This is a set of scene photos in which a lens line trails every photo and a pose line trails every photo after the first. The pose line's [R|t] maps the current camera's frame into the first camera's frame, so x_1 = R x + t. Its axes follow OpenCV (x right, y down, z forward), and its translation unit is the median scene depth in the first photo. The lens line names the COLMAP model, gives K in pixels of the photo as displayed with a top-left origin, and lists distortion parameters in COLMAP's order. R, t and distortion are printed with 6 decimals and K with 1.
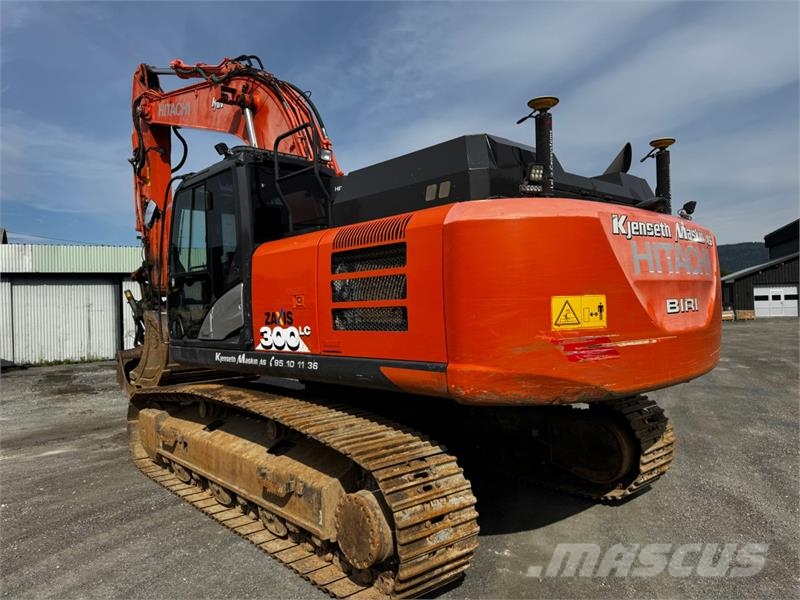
lens RADIAL K [[560.5, 0, 387.1], [0, 560.5, 292.8], [0, 0, 1]] dist [0.123843, -0.279365]
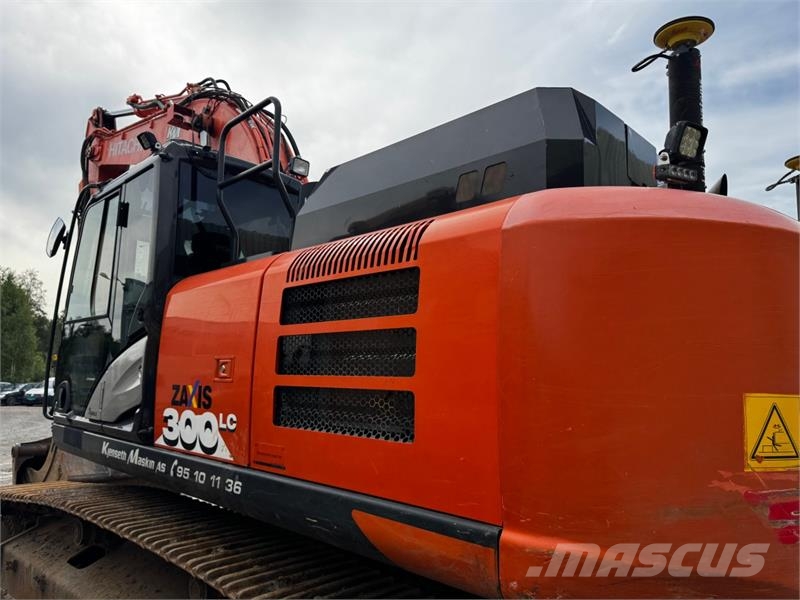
lens RADIAL K [[566.7, 0, 400.0], [0, 566.7, 300.0], [0, 0, 1]] dist [0.024552, -0.023314]
pose [[0.996838, 0.064518, 0.046375, -0.005358], [-0.058770, 0.991494, -0.116127, 0.001088], [-0.053473, 0.113034, 0.992151, 0.415947]]
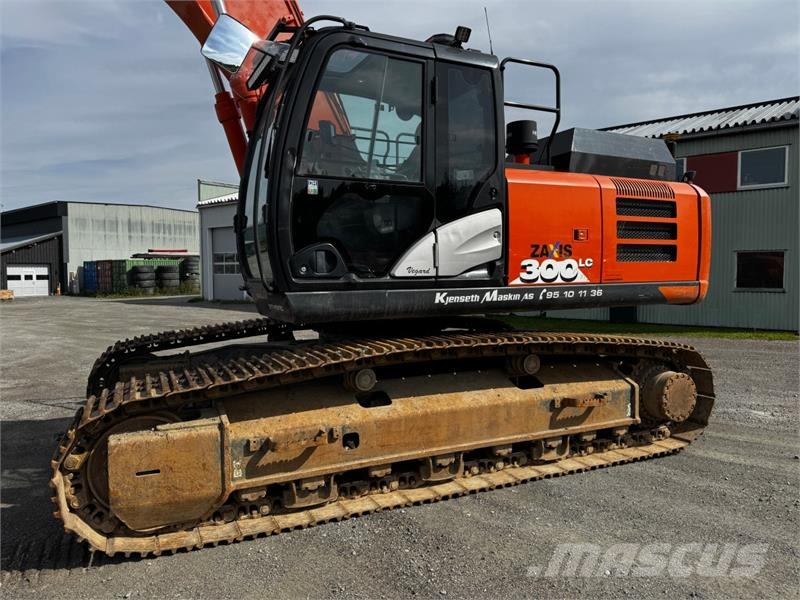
lens RADIAL K [[563.6, 0, 396.7], [0, 563.6, 299.5], [0, 0, 1]] dist [0.099024, -0.165101]
pose [[0.271342, -0.016231, 0.962346, -1.393355], [-0.022117, 0.999489, 0.023094, 0.128391], [-0.962229, -0.027551, 0.270844, 1.103304]]
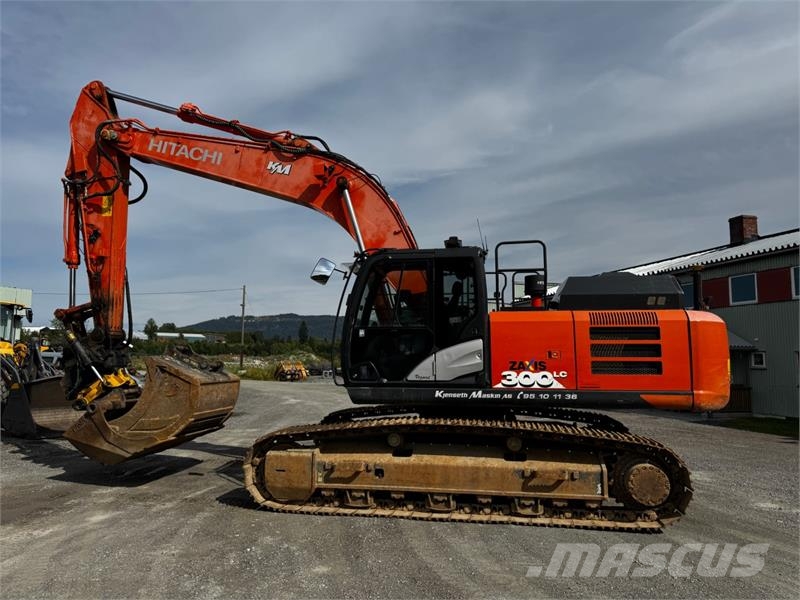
lens RADIAL K [[580.8, 0, 392.7], [0, 580.8, 295.5], [0, 0, 1]] dist [0.090621, -0.155792]
pose [[0.780307, 0.106768, 0.616215, -1.605824], [-0.044181, 0.992269, -0.115979, 0.062342], [-0.623834, 0.063275, 0.778992, 0.011656]]
